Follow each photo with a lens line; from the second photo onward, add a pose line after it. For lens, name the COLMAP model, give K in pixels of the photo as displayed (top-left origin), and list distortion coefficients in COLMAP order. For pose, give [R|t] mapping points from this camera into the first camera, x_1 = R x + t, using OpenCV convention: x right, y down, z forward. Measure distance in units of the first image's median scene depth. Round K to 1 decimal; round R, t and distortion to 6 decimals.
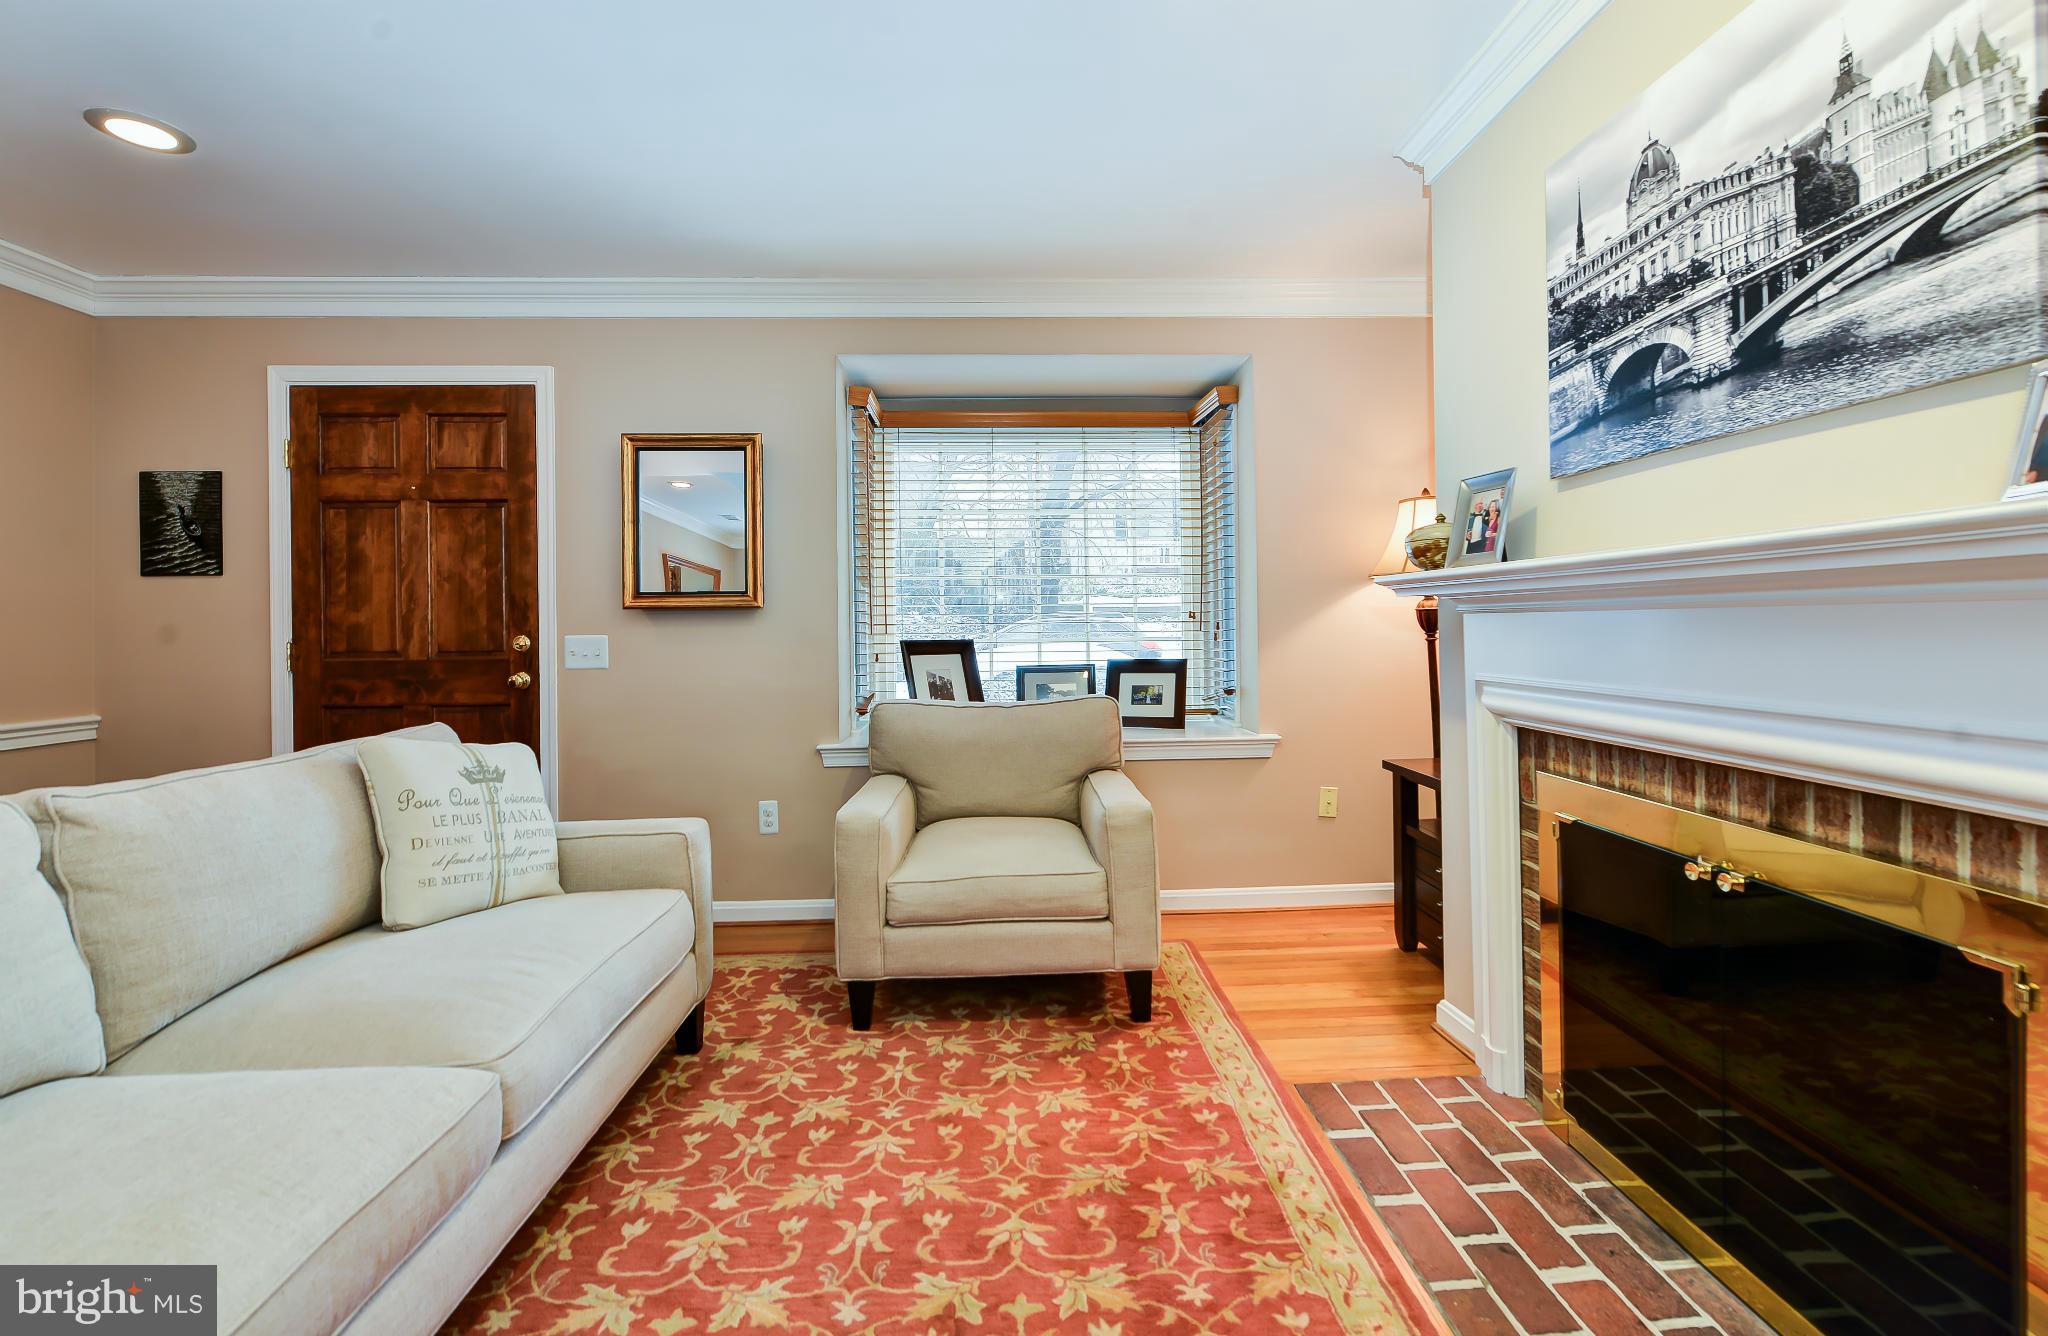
lens RADIAL K [[852.5, 0, 1032.1], [0, 852.5, 626.2], [0, 0, 1]] dist [-0.009995, -0.001105]
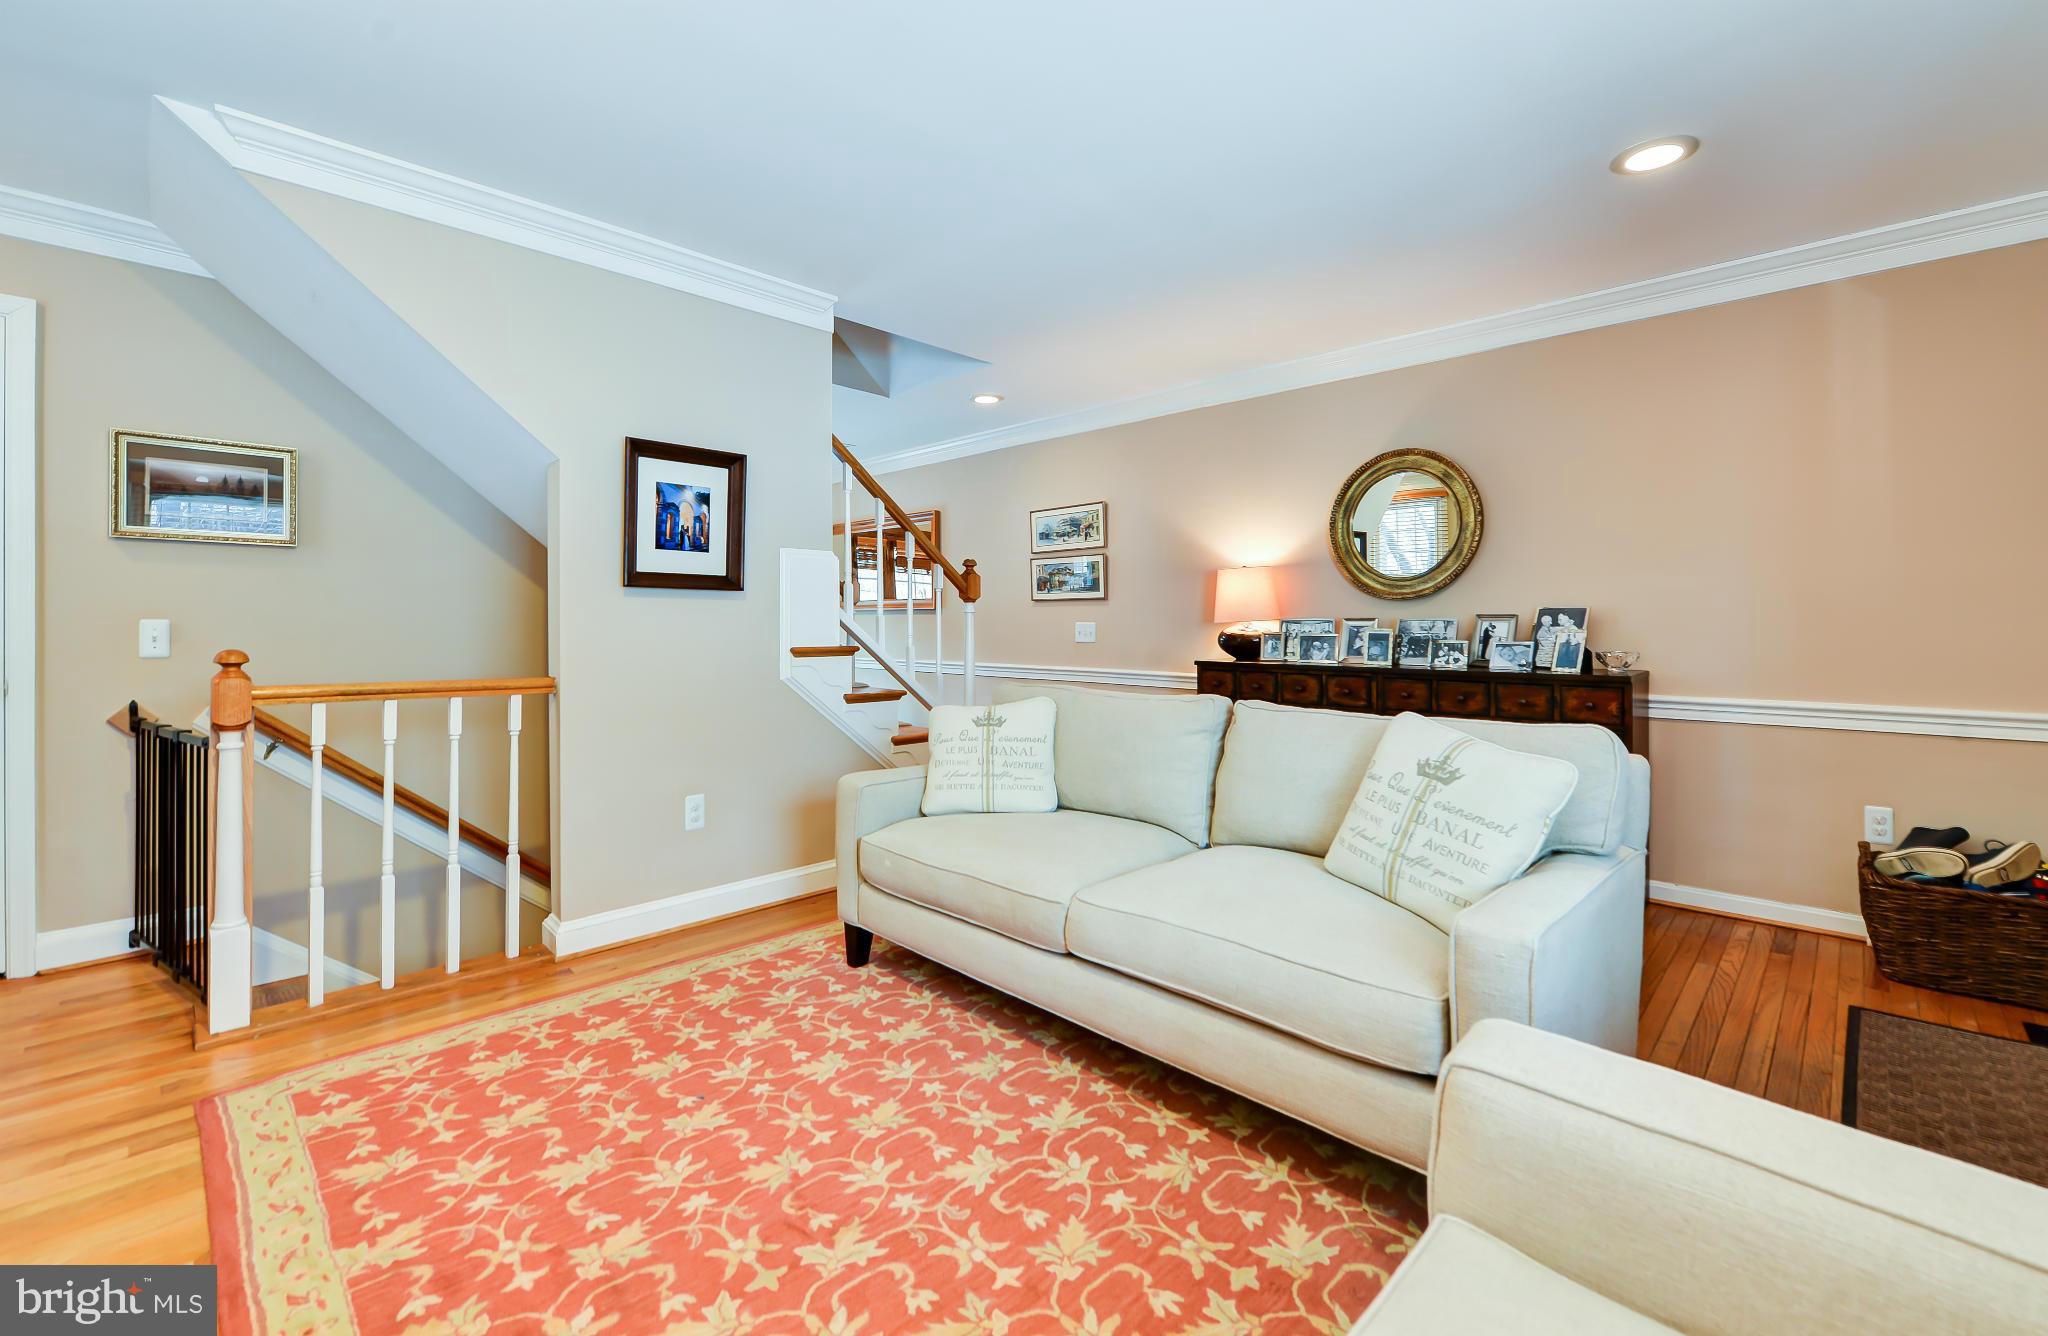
lens RADIAL K [[863.3, 0, 1040.5], [0, 863.3, 621.5], [0, 0, 1]] dist [-0.003723, -0.000452]
pose [[-0.724975, 0.011488, -0.688680, 0.351278], [0.006157, 0.999929, 0.010198, -0.001606], [0.688748, 0.003153, -0.724994, 1.521626]]
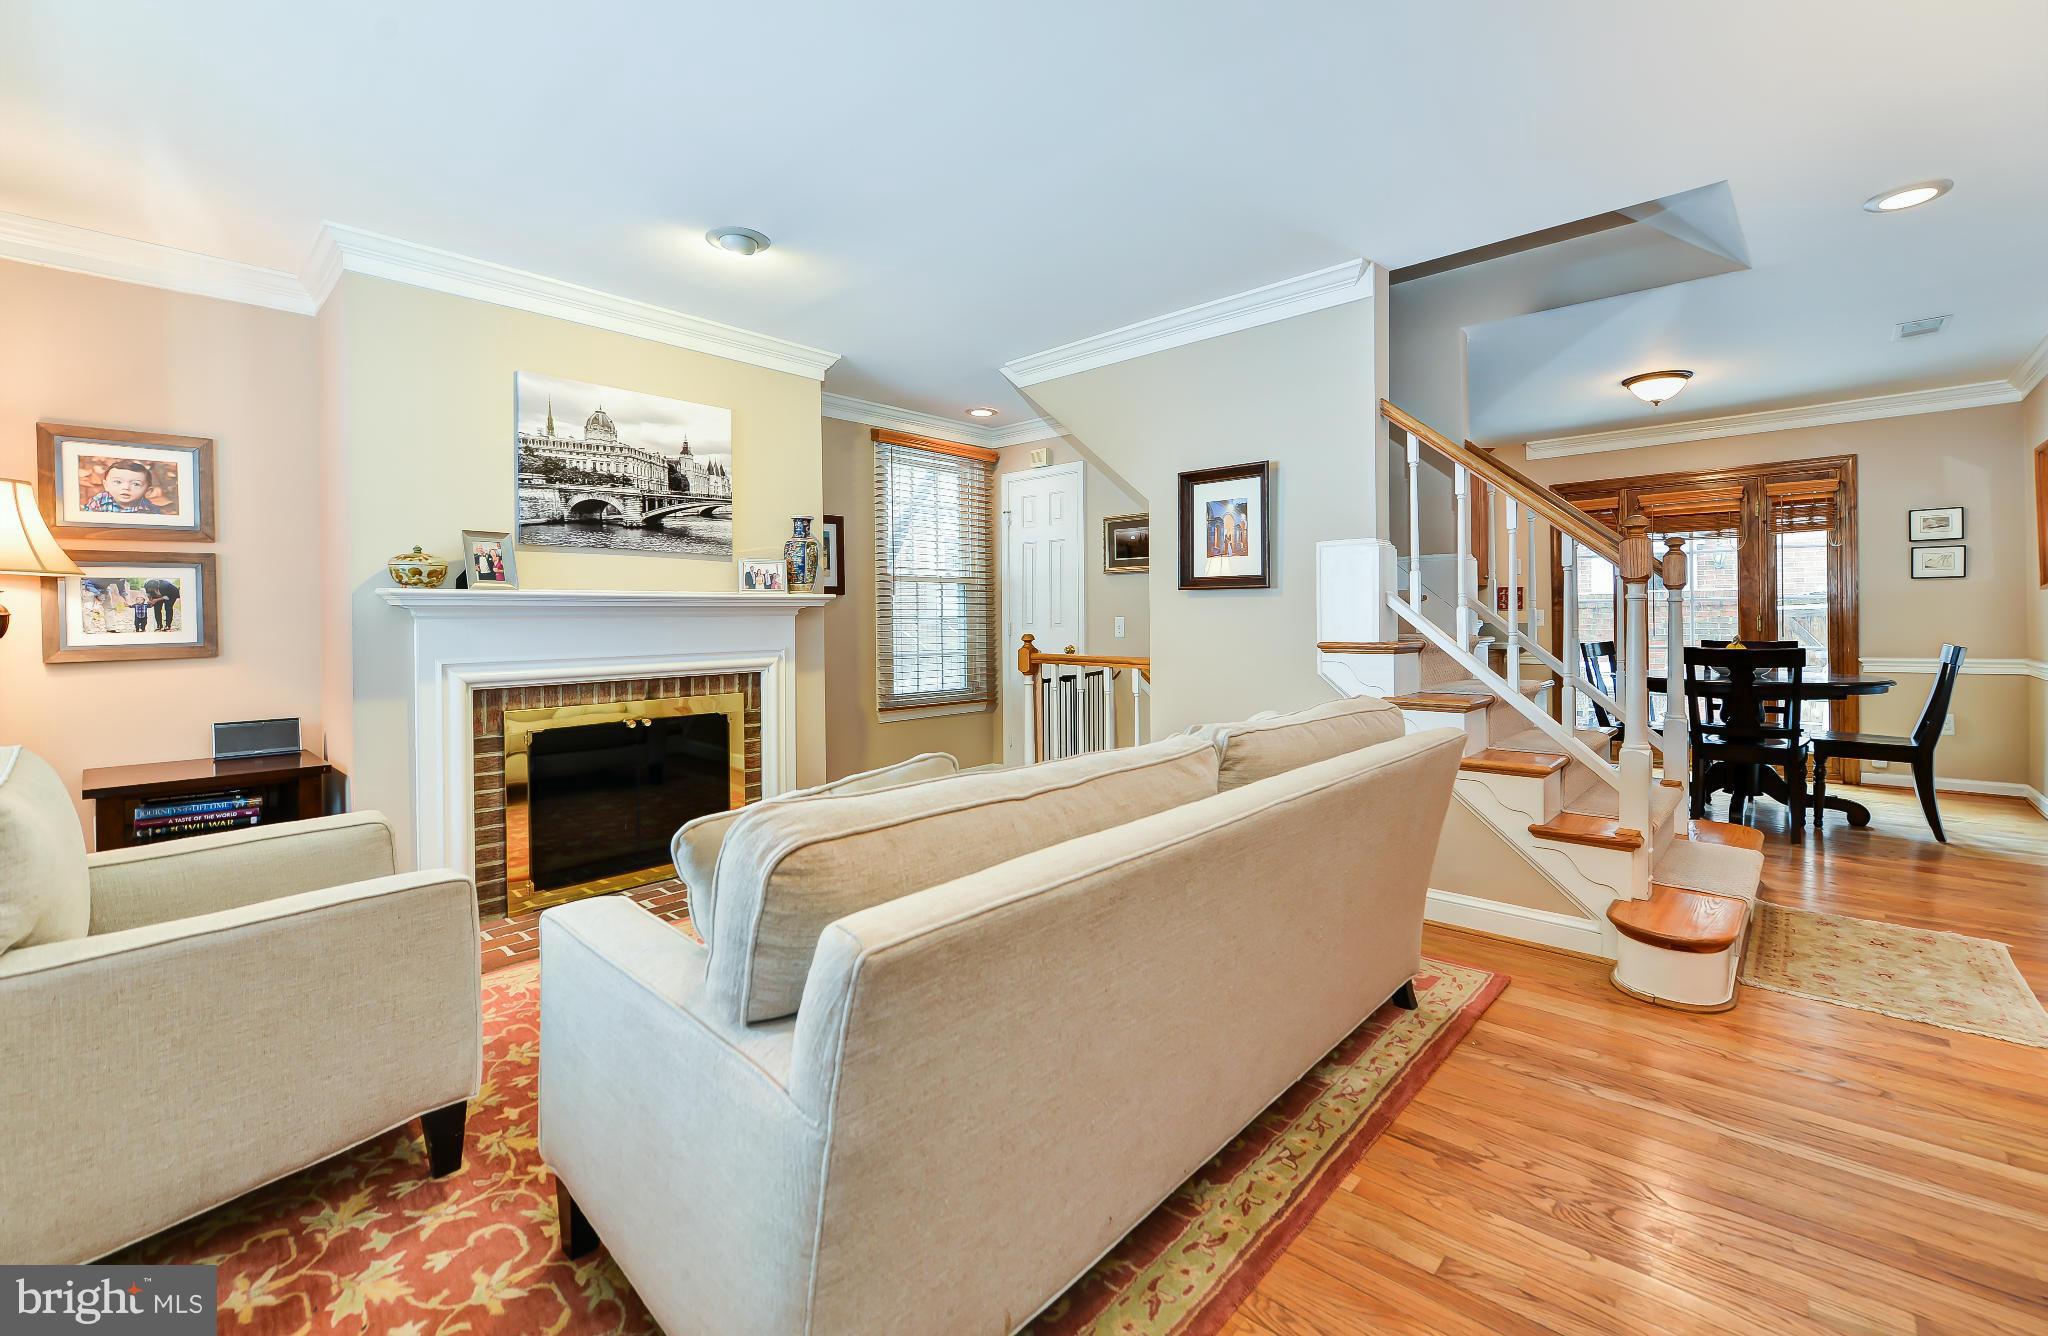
lens RADIAL K [[860.8, 0, 1031.4], [0, 860.8, 625.1], [0, 0, 1]] dist [-0.009270, -0.000616]
pose [[-0.704574, 0.013433, 0.709503, -1.427612], [0.021152, 0.999774, 0.002077, 0.016642], [-0.709315, 0.016470, -0.704699, 1.519751]]
